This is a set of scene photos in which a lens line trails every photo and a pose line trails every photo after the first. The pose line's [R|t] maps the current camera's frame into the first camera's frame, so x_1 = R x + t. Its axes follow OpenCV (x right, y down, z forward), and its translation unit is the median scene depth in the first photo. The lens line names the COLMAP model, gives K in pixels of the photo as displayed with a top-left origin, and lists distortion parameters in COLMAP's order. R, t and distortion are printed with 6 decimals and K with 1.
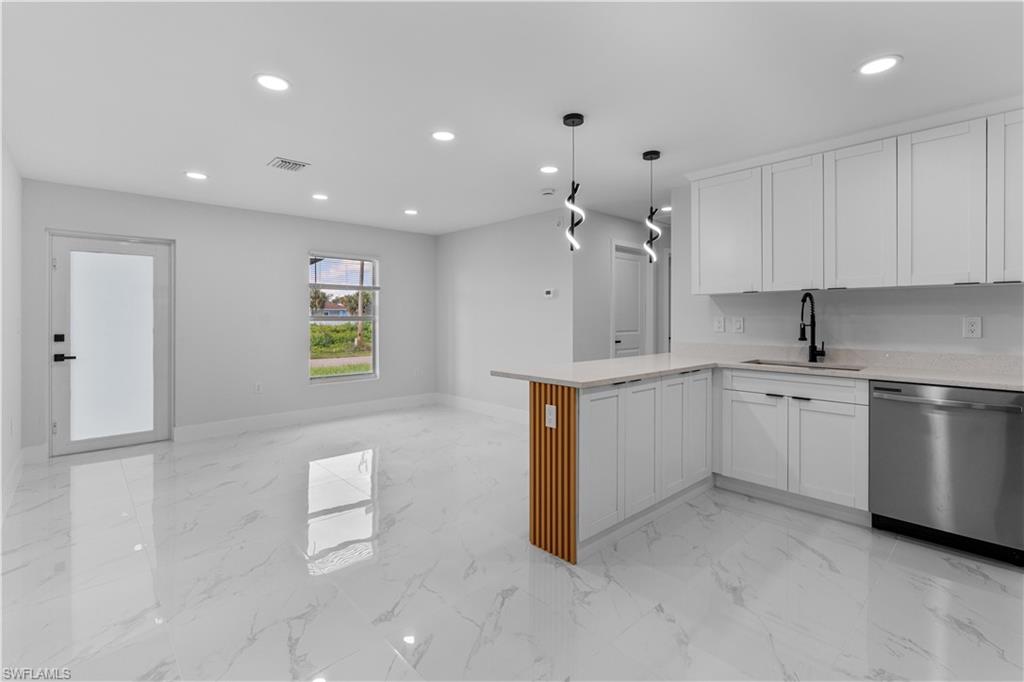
lens RADIAL K [[469.9, 0, 517.0], [0, 469.9, 320.4], [0, 0, 1]] dist [0.003755, -0.000155]
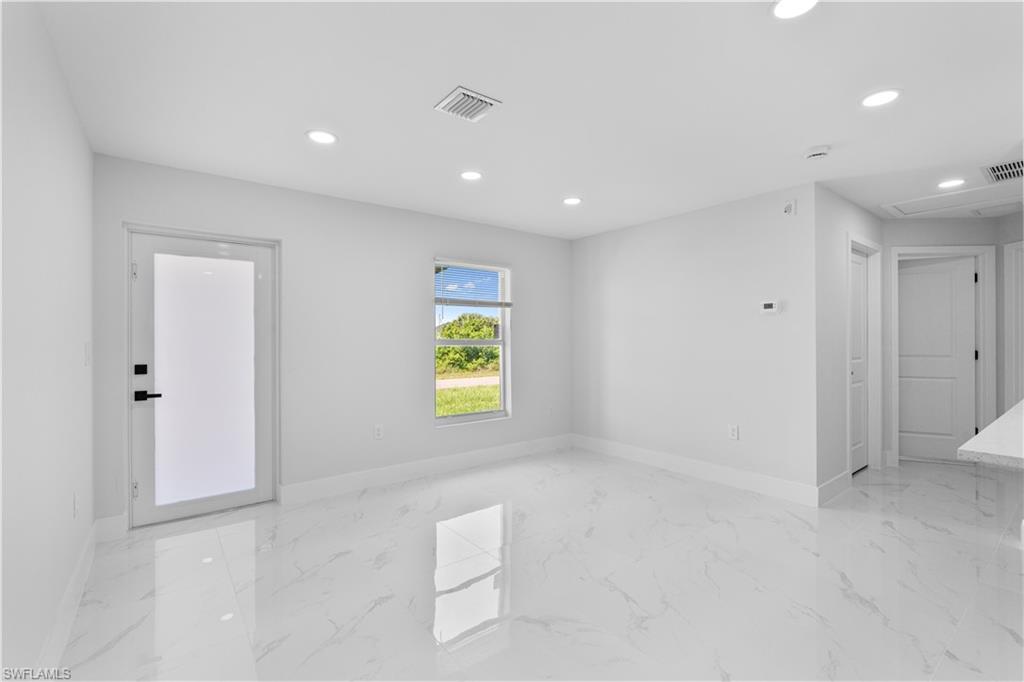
lens RADIAL K [[469.9, 0, 528.5], [0, 469.9, 343.9], [0, 0, 1]] dist [0.003755, -0.000155]
pose [[0.995634, 0.000029, -0.093346, -0.256716], [0.000468, 0.999986, 0.005303, -0.006438], [0.093345, -0.005324, 0.995620, 0.279035]]
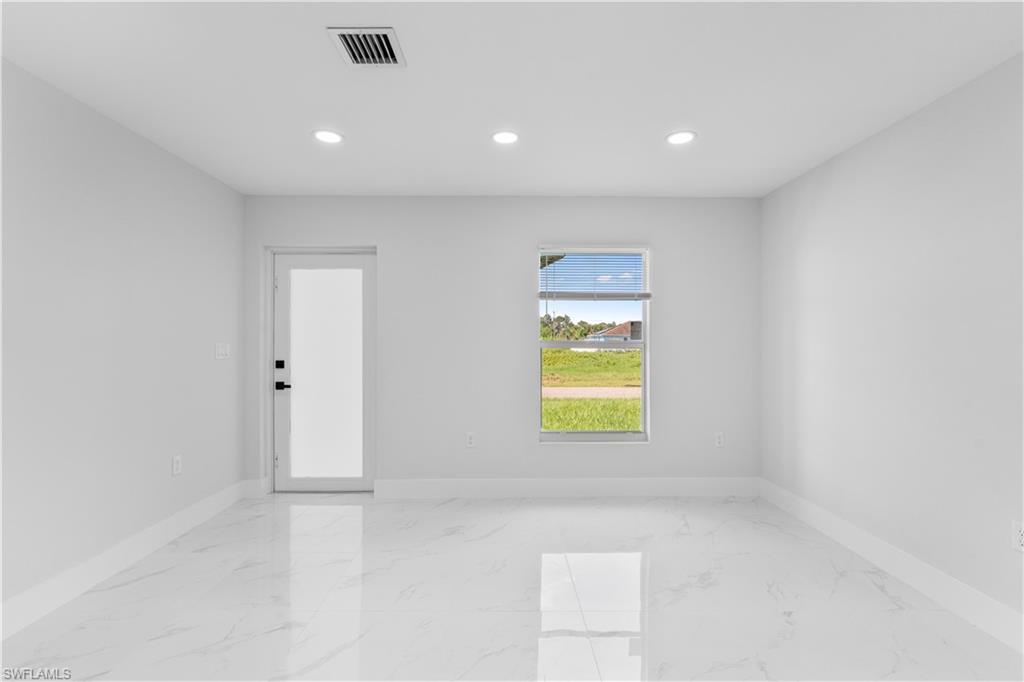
lens RADIAL K [[469.9, 0, 513.8], [0, 469.9, 339.2], [0, 0, 1]] dist [0.003755, -0.000155]
pose [[0.721405, 0.010377, -0.692436, -0.001680], [-0.005221, 0.999941, 0.009546, -0.021034], [0.692494, -0.003271, 0.721416, 0.585008]]
